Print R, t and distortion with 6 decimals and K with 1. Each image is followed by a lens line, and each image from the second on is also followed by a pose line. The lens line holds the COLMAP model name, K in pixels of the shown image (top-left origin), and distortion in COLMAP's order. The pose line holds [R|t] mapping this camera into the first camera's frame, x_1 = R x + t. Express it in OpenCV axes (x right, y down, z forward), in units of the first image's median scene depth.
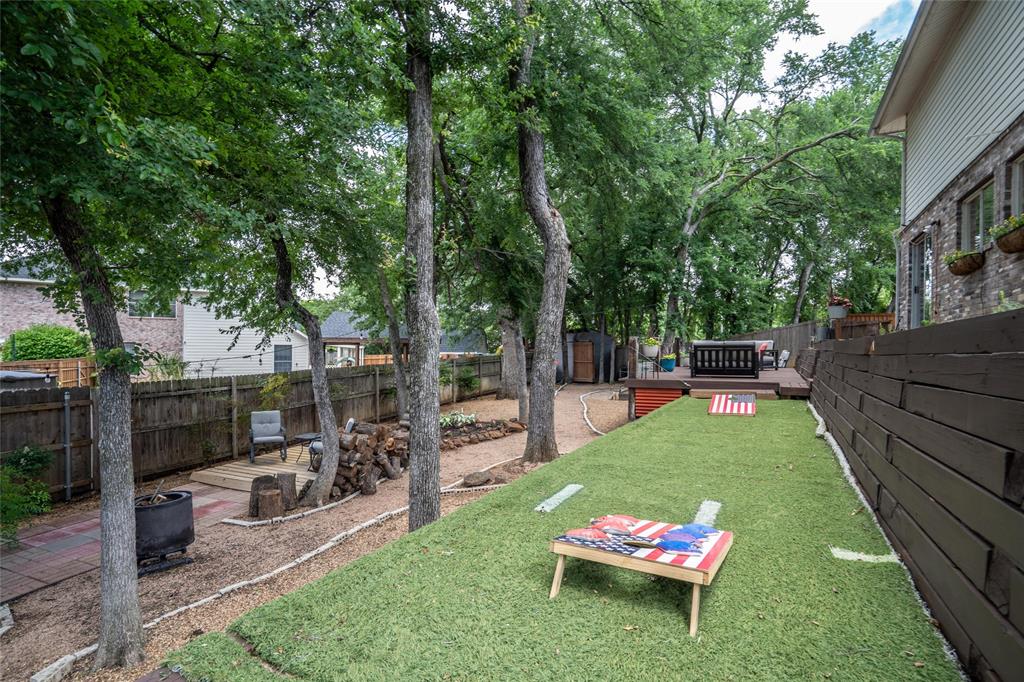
lens RADIAL K [[486.6, 0, 511.2], [0, 486.6, 341.6], [0, 0, 1]] dist [-0.028152, 0.005172]
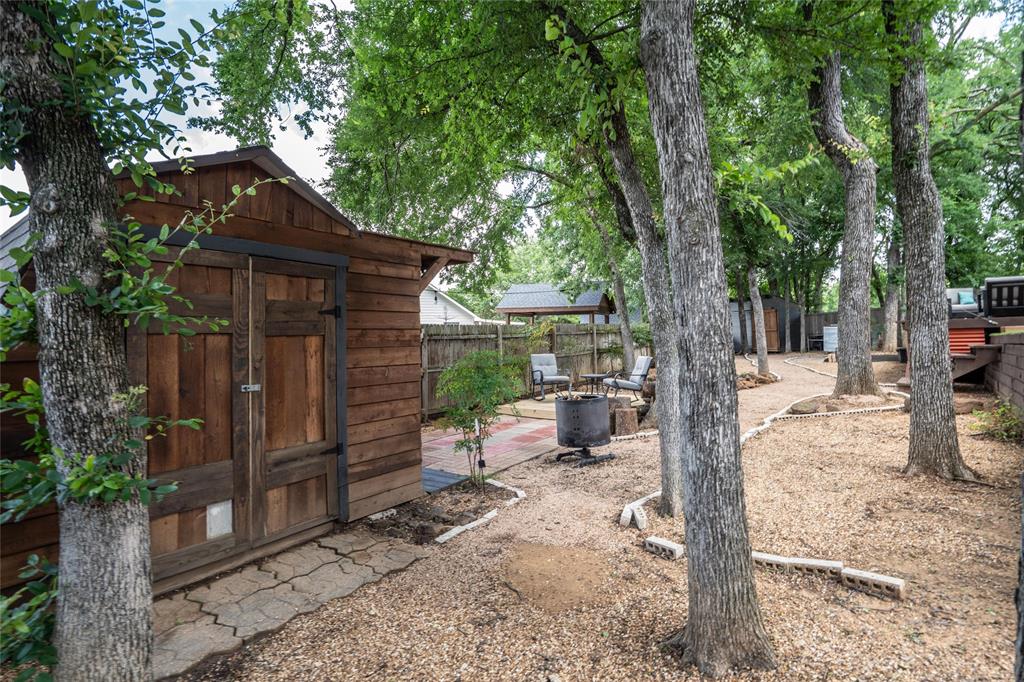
lens RADIAL K [[486.6, 0, 509.5], [0, 486.6, 336.1], [0, 0, 1]] dist [-0.028152, 0.005172]
pose [[0.982794, -0.018799, -0.183747, -0.372947], [0.017949, 0.999819, -0.006285, 0.107288], [0.183832, 0.002879, 0.982953, -0.042961]]
